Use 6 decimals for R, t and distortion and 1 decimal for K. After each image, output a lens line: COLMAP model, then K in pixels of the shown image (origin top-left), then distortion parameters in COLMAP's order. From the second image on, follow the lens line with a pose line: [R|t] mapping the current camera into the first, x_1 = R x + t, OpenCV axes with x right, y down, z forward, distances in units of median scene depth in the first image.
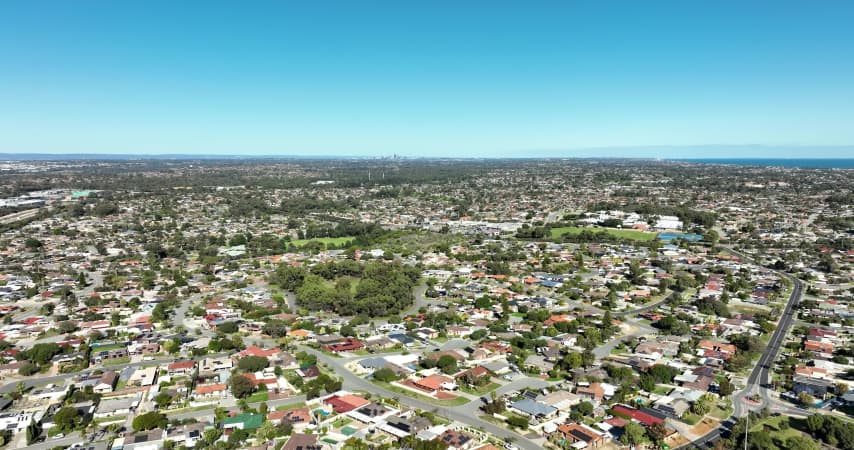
lens RADIAL K [[595.8, 0, 432.0], [0, 595.8, 226.3], [0, 0, 1]] dist [-0.004579, 0.009406]
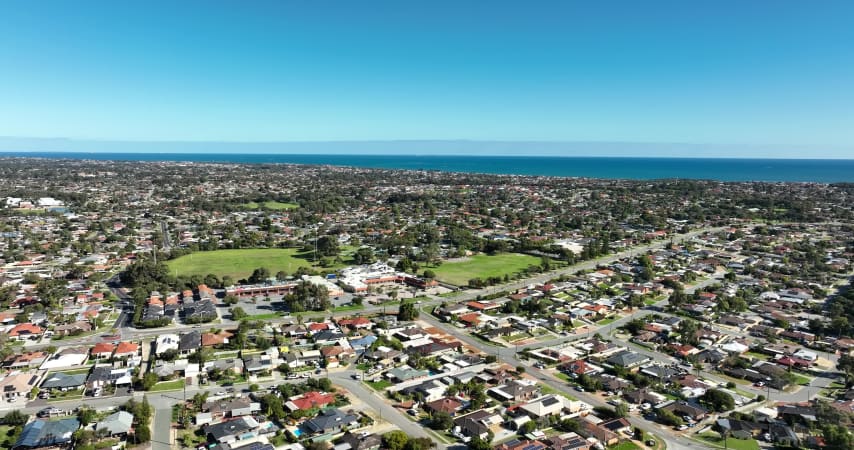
lens RADIAL K [[595.8, 0, 432.0], [0, 595.8, 226.3], [0, 0, 1]] dist [-0.004579, 0.009406]
pose [[0.494740, -0.099778, 0.863294, -0.283251], [0.091196, 0.993863, 0.062606, 0.039085], [-0.864243, 0.047755, 0.500803, -0.318901]]
